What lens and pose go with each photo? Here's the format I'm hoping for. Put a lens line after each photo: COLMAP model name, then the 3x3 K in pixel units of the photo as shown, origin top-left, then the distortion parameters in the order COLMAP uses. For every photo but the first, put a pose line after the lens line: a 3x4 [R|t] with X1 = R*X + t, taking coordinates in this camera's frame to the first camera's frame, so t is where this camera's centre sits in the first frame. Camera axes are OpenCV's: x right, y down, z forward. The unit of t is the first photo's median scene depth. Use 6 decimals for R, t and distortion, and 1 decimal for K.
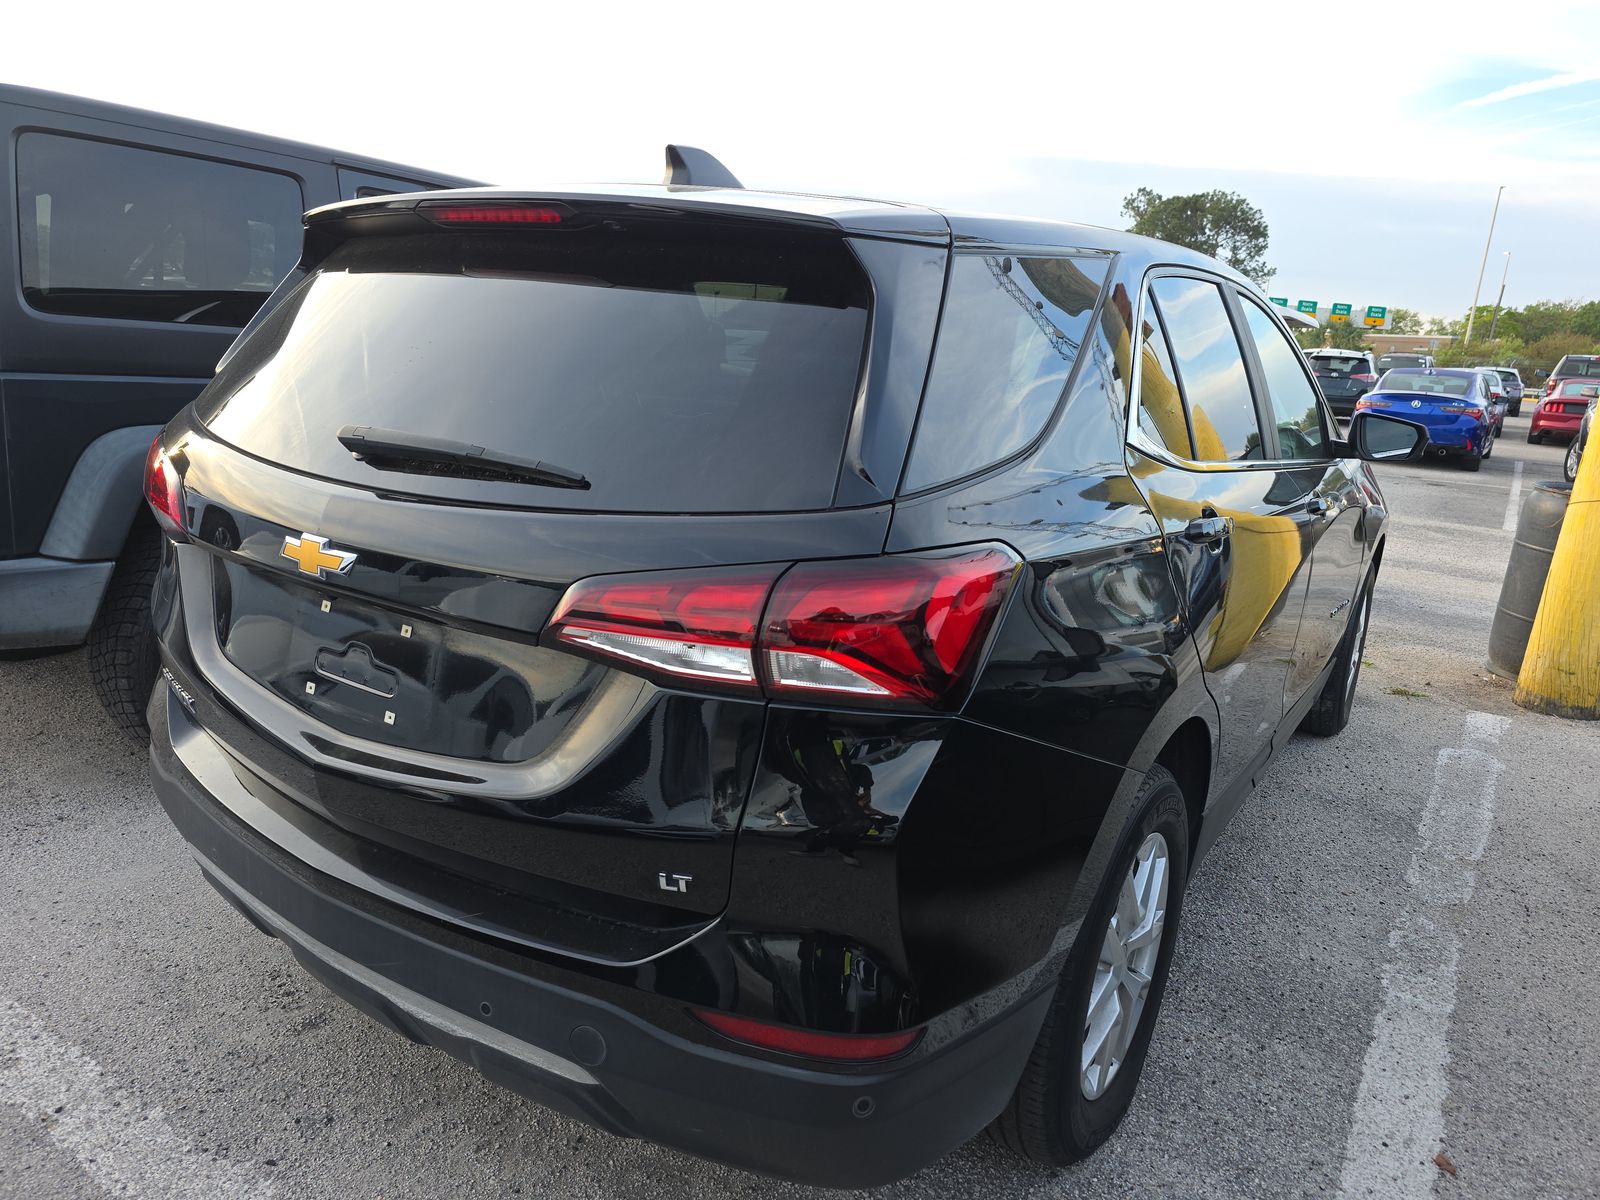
lens RADIAL K [[1103.4, 0, 800.0], [0, 1103.4, 600.0], [0, 0, 1]] dist [-0.007791, -0.007958]
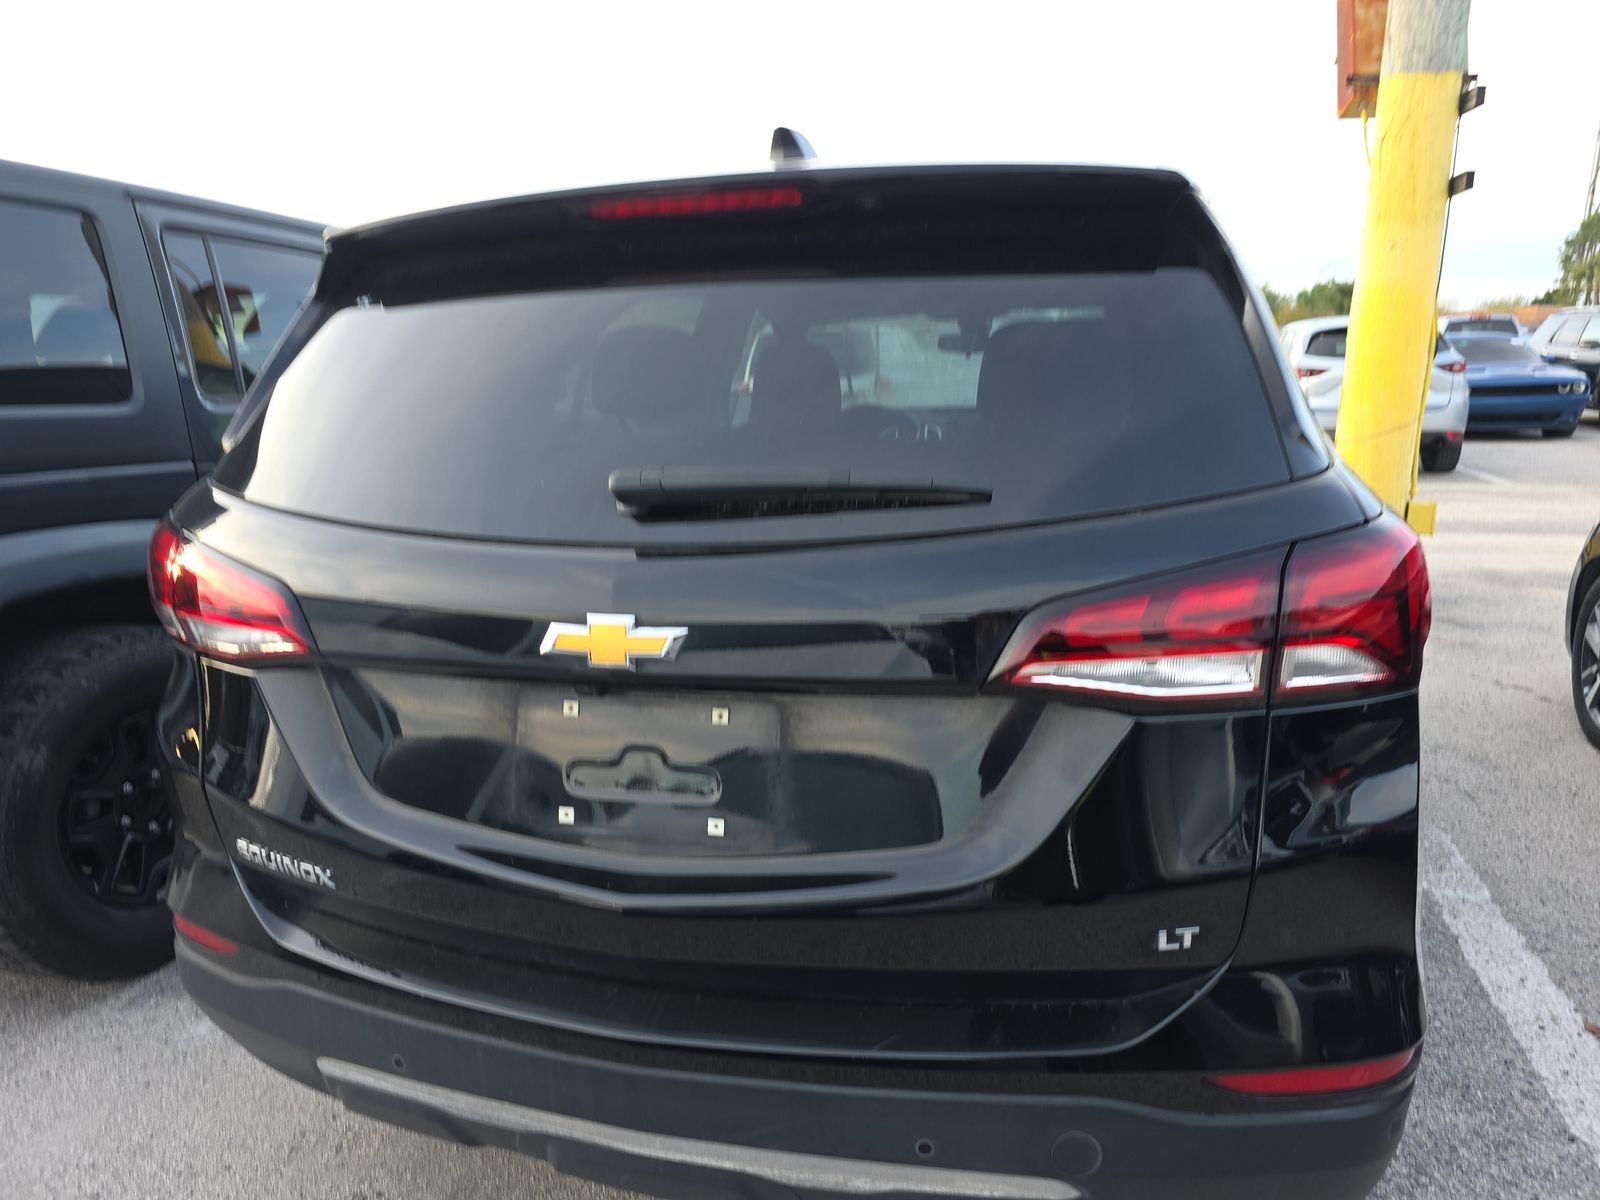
lens RADIAL K [[1096.4, 0, 800.0], [0, 1096.4, 600.0], [0, 0, 1]] dist [-0.011176, -0.030506]
pose [[0.953722, -0.160185, 0.254471, -0.491991], [0.166264, 0.986078, -0.002417, -0.044015], [-0.250541, 0.044615, 0.967077, 0.206955]]
